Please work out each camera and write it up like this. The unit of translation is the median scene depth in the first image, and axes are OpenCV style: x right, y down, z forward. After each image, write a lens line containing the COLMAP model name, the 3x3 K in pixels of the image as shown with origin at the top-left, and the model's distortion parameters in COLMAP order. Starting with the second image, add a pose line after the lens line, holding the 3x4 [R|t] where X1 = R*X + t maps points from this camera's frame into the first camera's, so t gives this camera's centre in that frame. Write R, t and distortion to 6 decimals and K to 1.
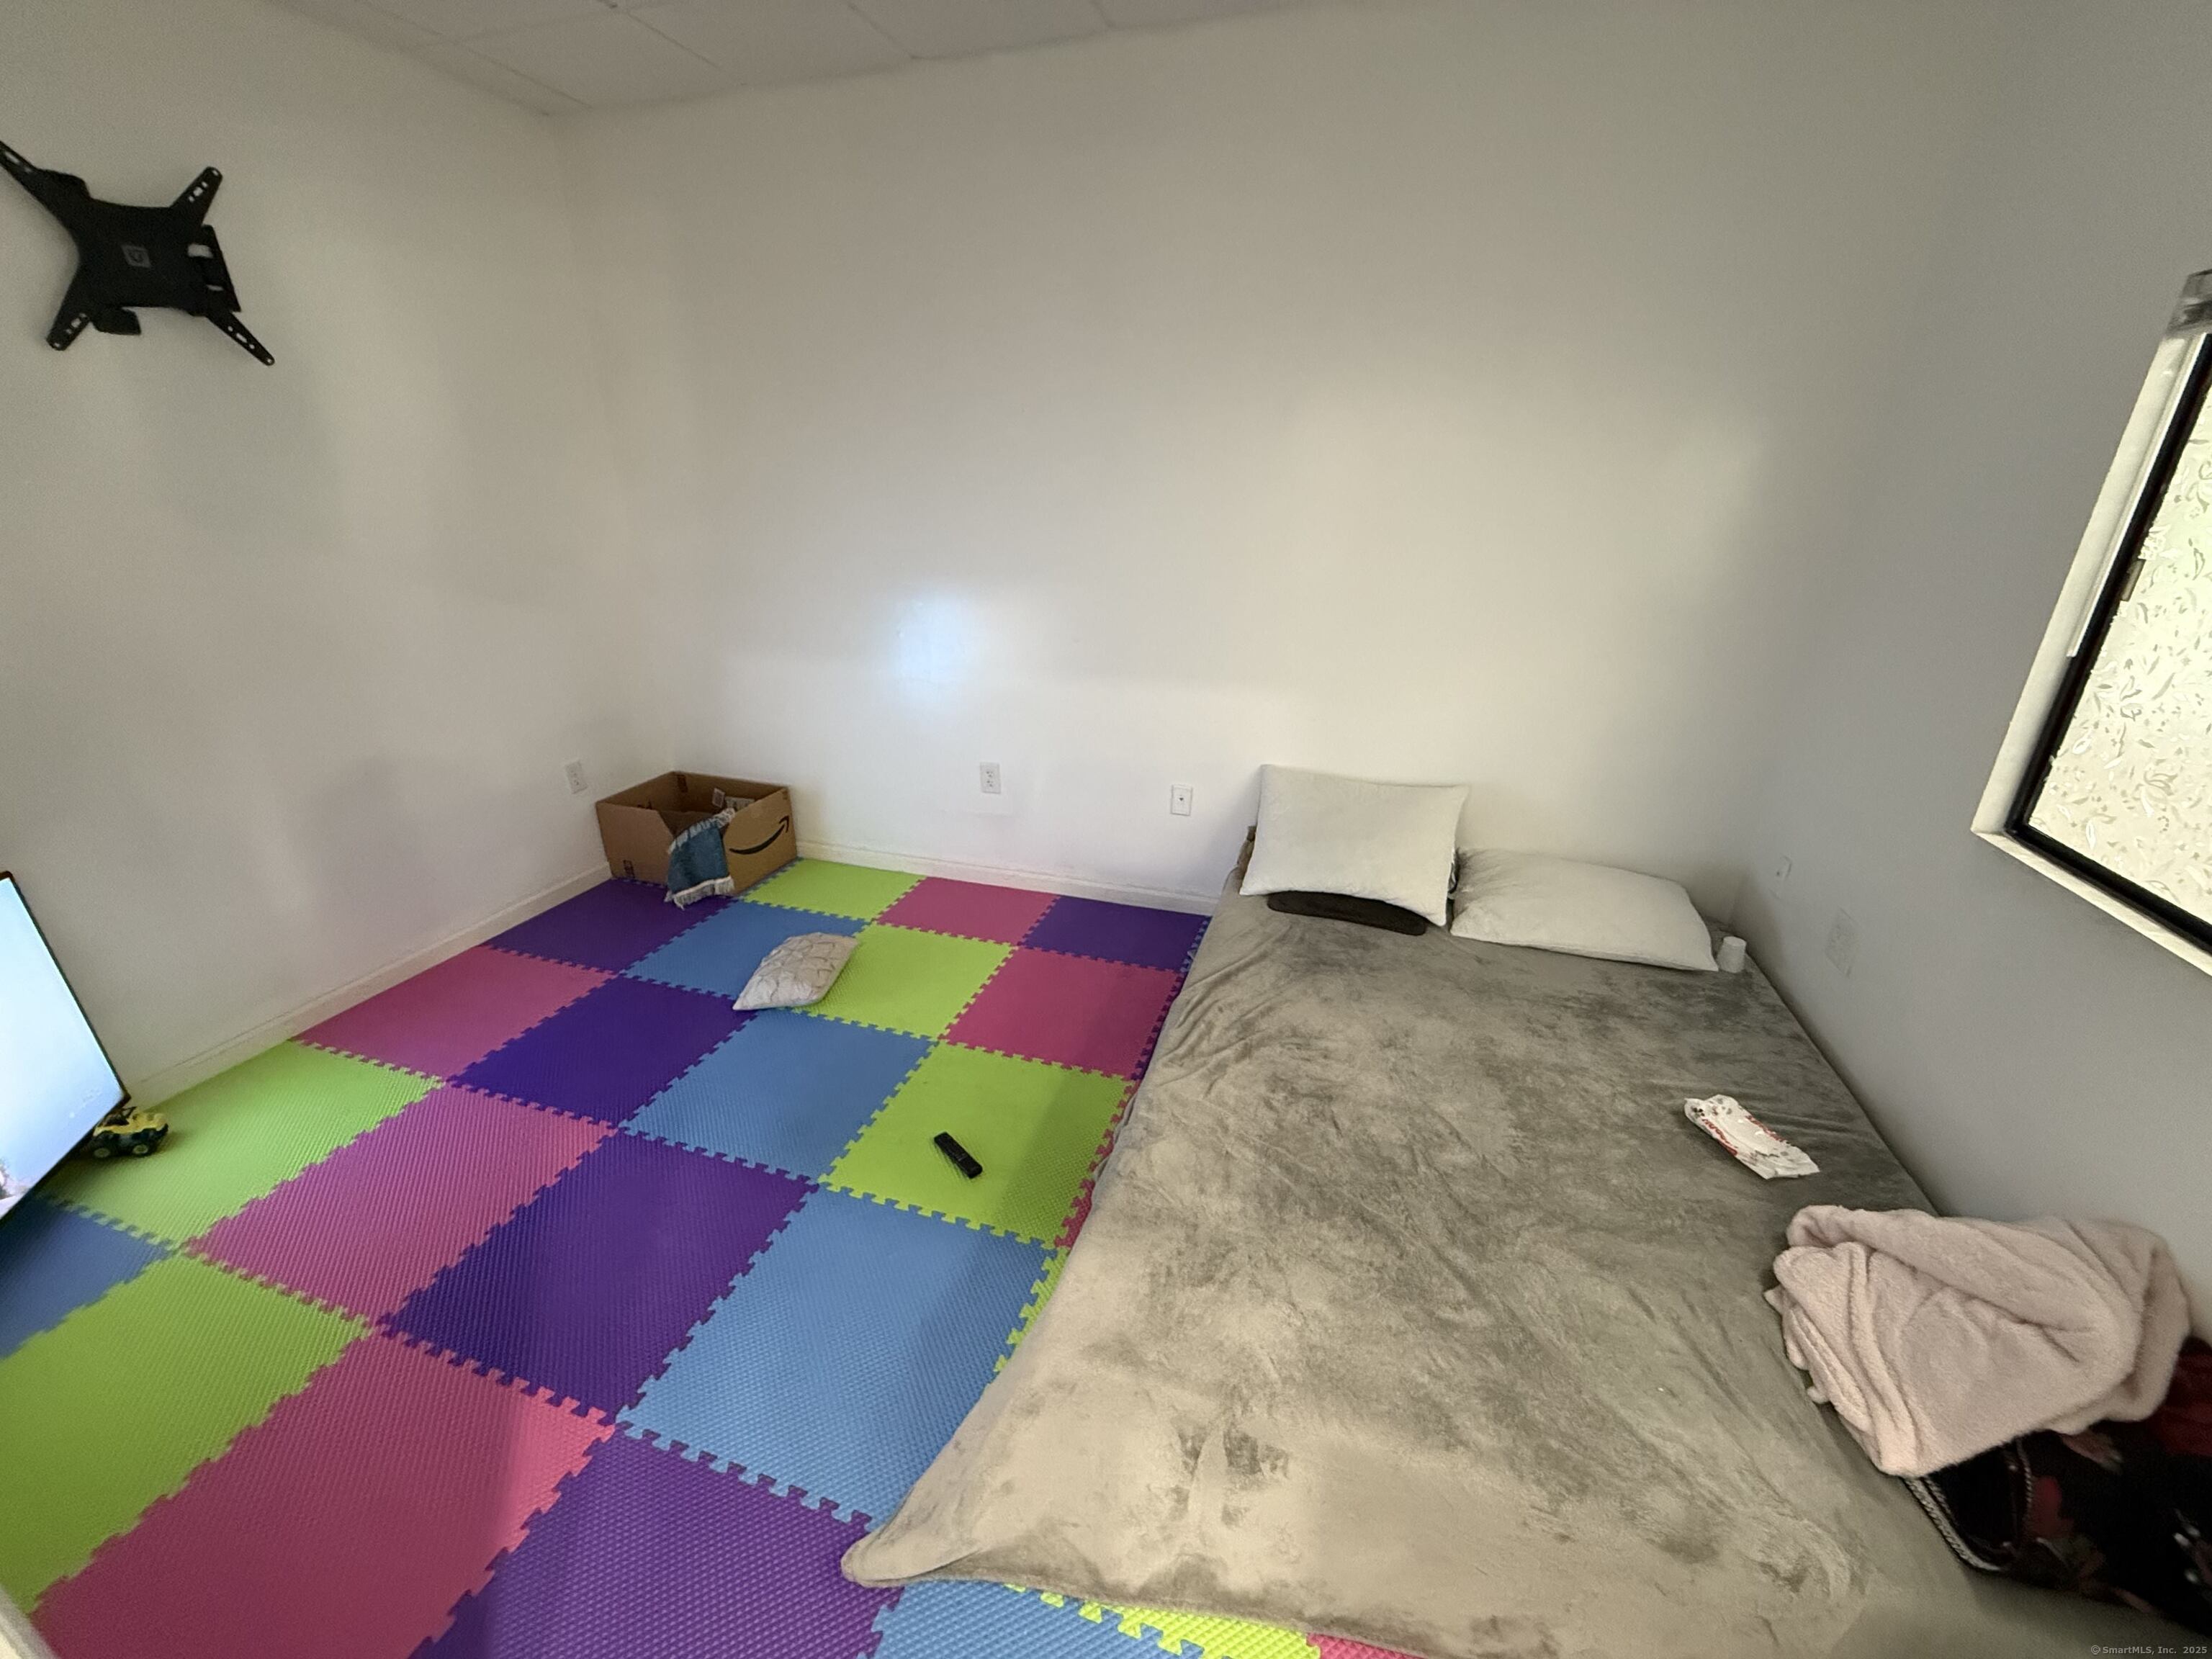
lens RADIAL K [[877.1, 0, 1119.5], [0, 877.1, 833.5], [0, 0, 1]] dist [-0.004414, 0.000866]
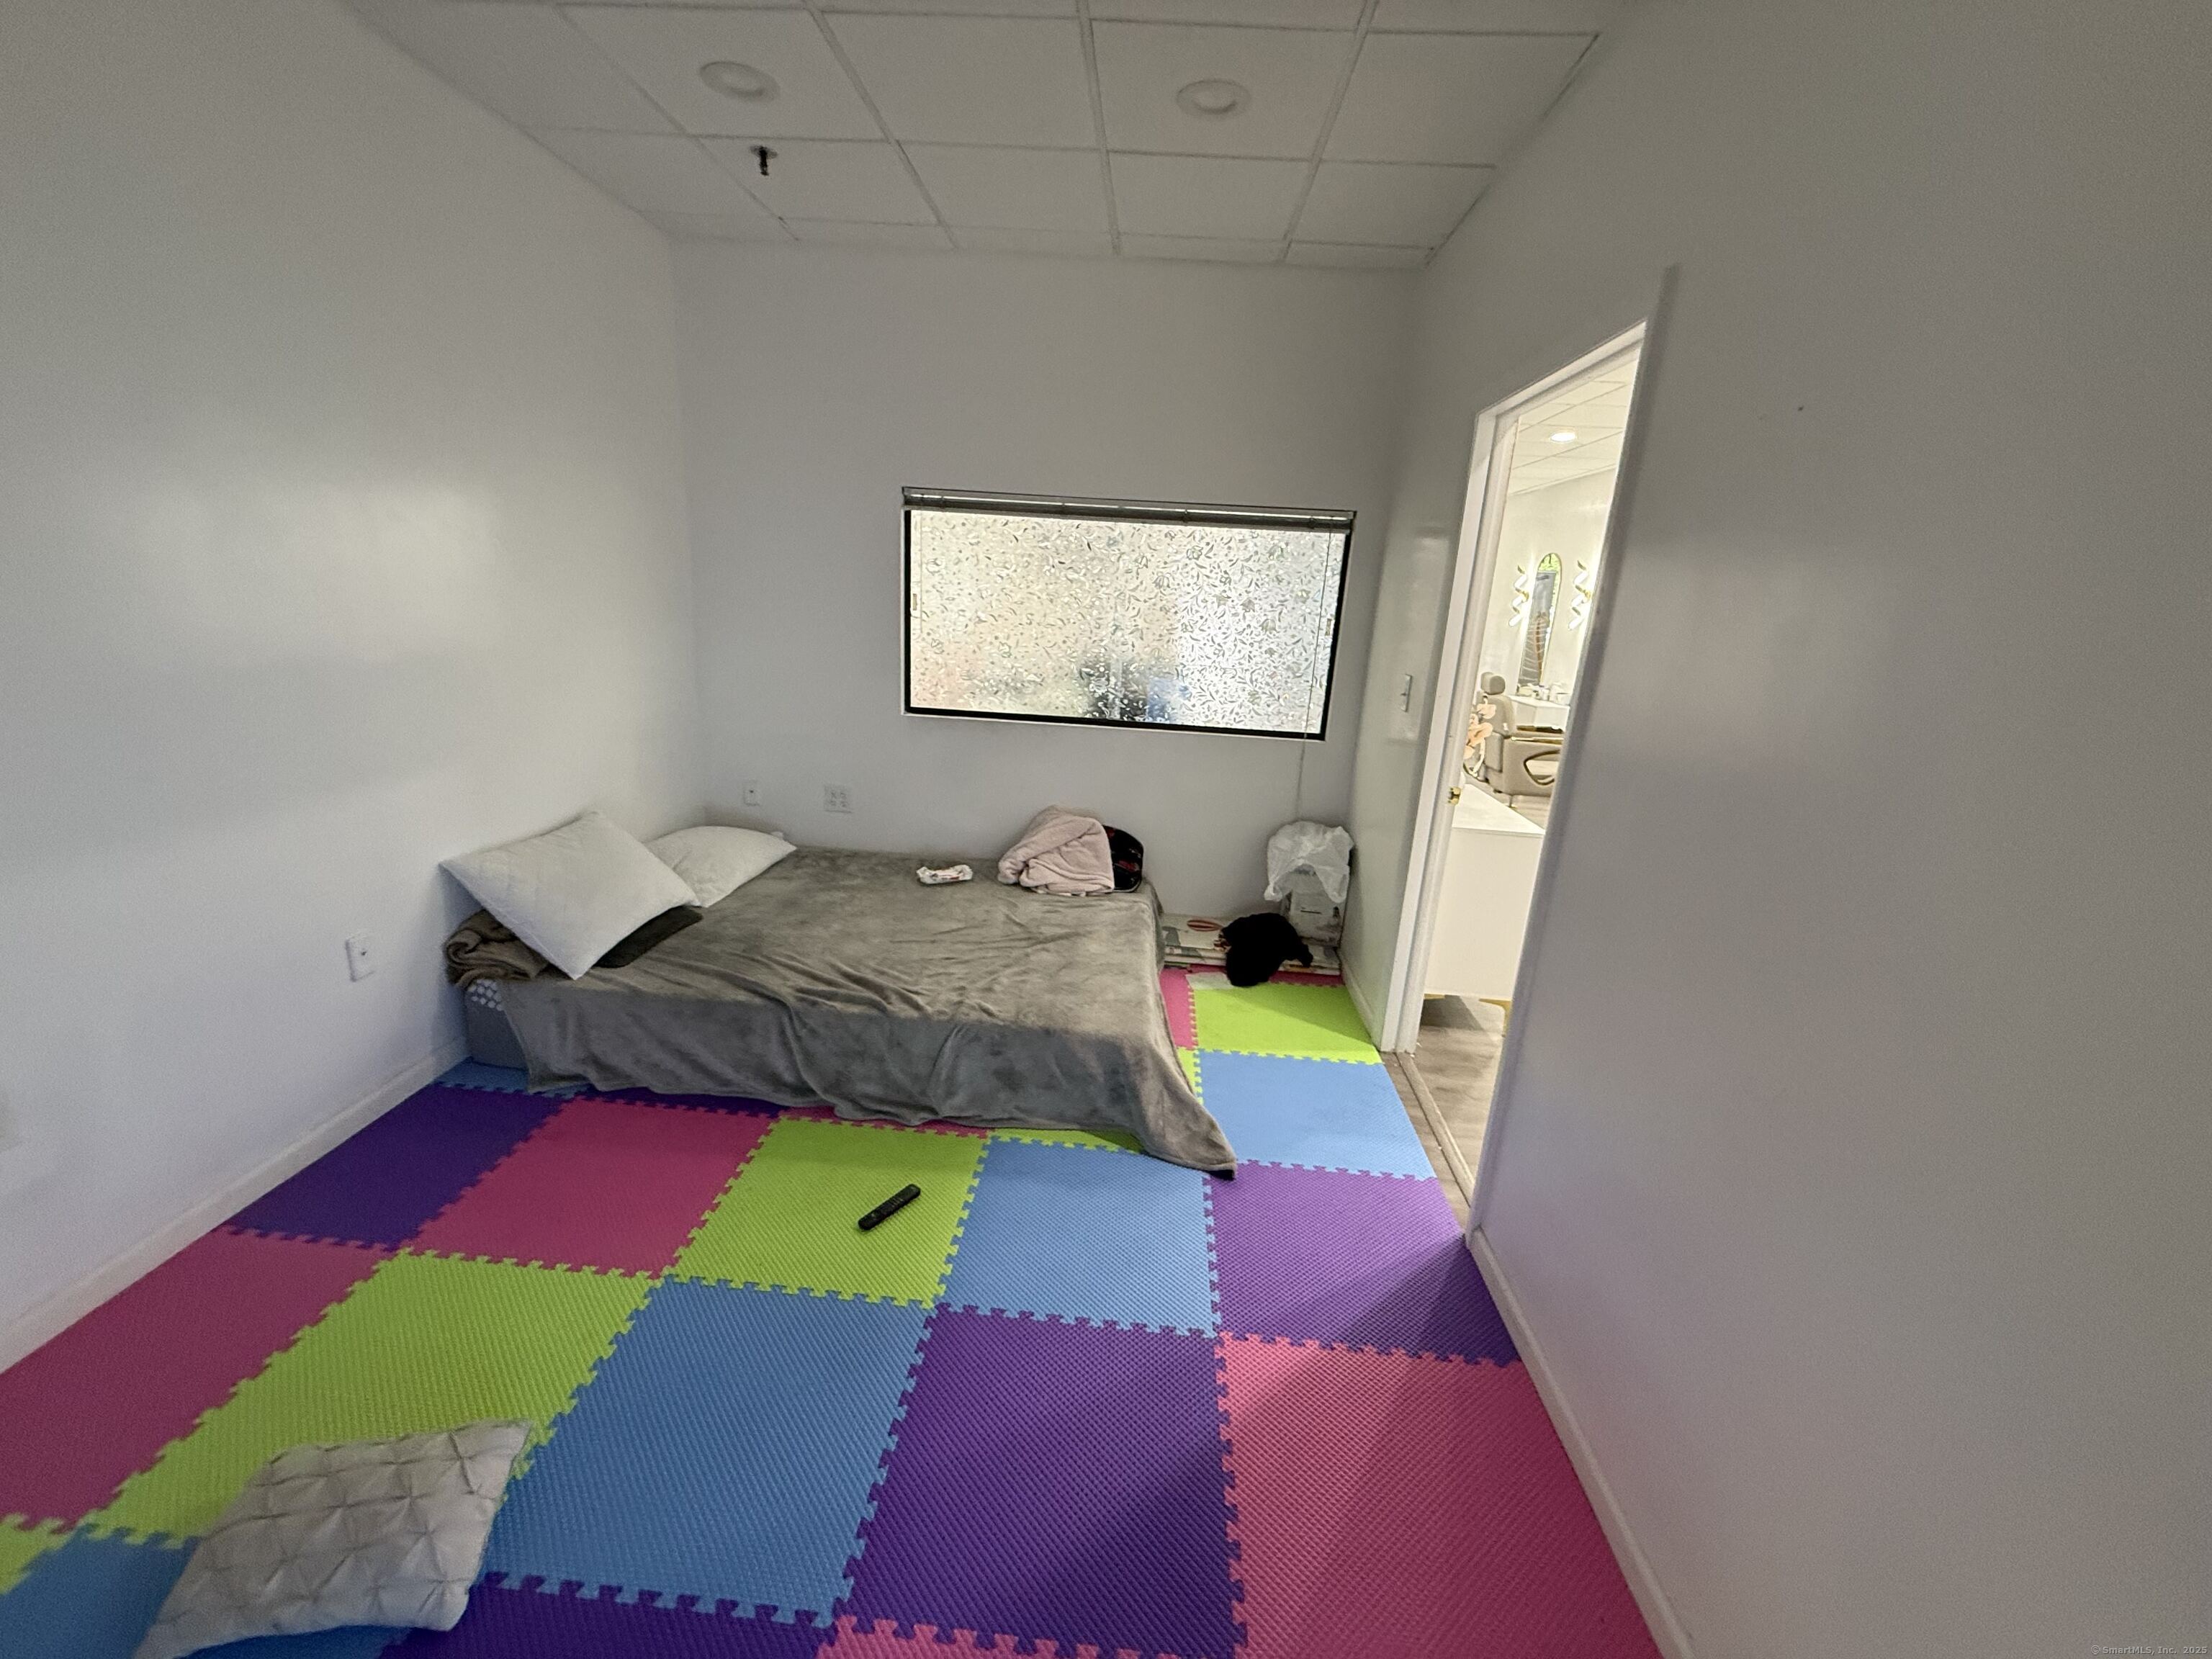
lens RADIAL K [[877.1, 0, 1113.9], [0, 877.1, 827.8], [0, 0, 1]] dist [-0.004414, 0.000866]
pose [[-0.255349, -0.265700, 0.929624, -1.138172], [0.298751, 0.892763, 0.337226, -0.293213], [-0.919535, 0.363836, -0.148588, 0.825868]]
